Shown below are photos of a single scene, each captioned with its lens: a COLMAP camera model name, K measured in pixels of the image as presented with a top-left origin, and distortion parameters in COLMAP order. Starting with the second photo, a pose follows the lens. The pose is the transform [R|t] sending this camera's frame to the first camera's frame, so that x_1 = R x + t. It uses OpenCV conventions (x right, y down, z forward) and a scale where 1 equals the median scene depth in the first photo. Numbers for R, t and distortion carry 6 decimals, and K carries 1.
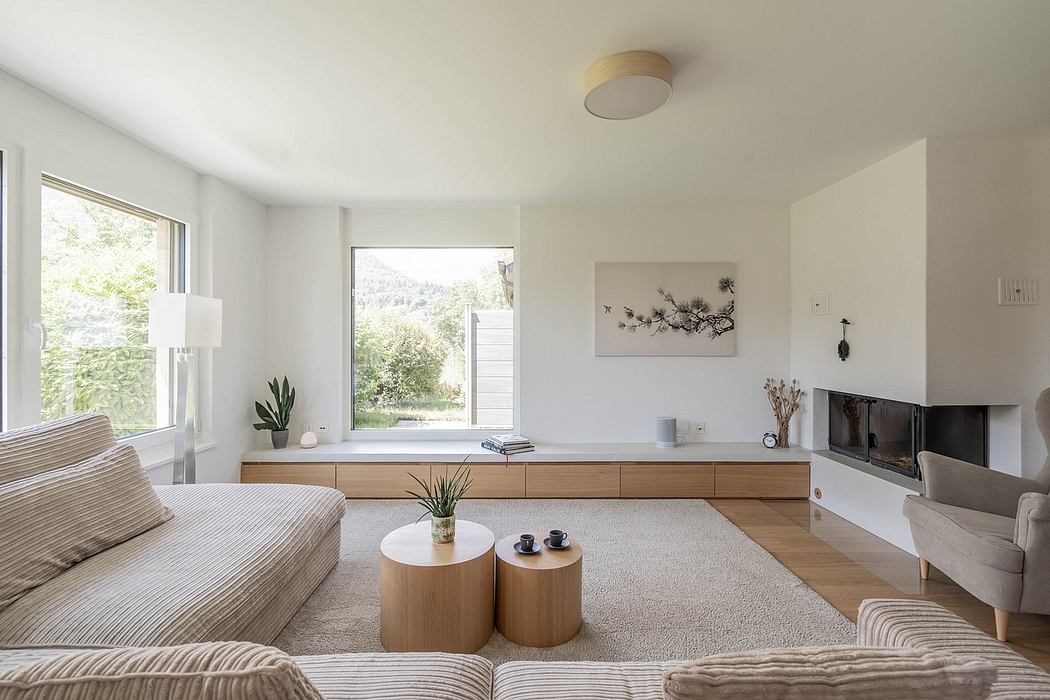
lens RADIAL K [[480.4, 0, 525.0], [0, 480.4, 350.0], [0, 0, 1]] dist [-0.011544, -0.000198]
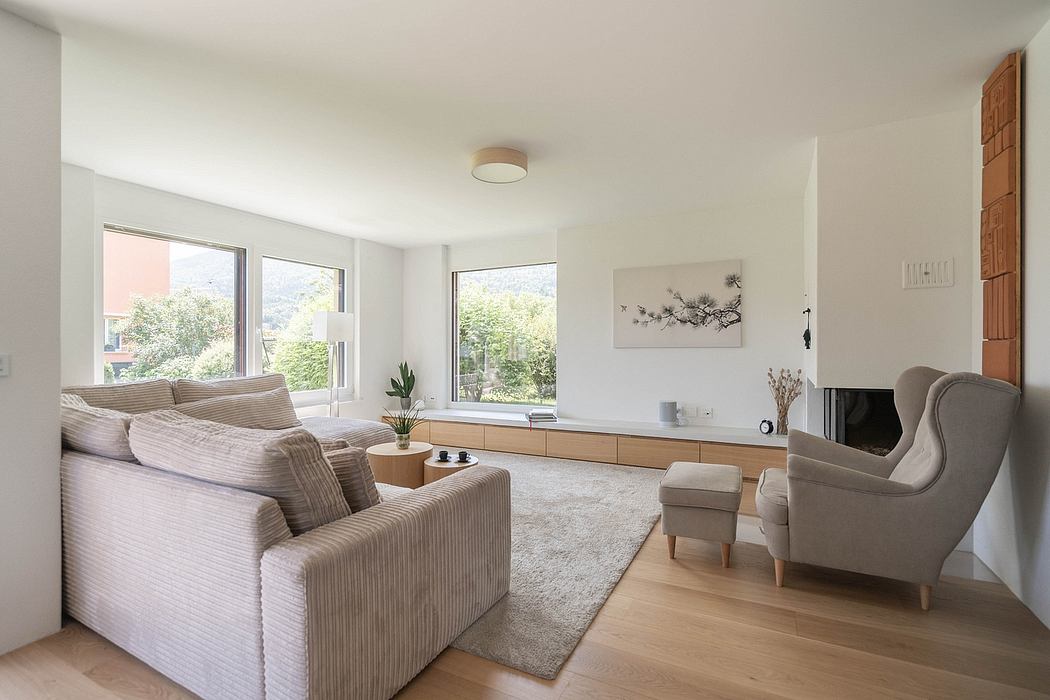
lens RADIAL K [[485.8, 0, 525.0], [0, 485.8, 350.0], [0, 0, 1]] dist [-0.000880, -0.000039]
pose [[0.885455, -0.003666, -0.464711, 0.513583], [0.000383, 0.999974, -0.007160, 0.026761], [0.464725, 0.006161, 0.885434, -0.177092]]
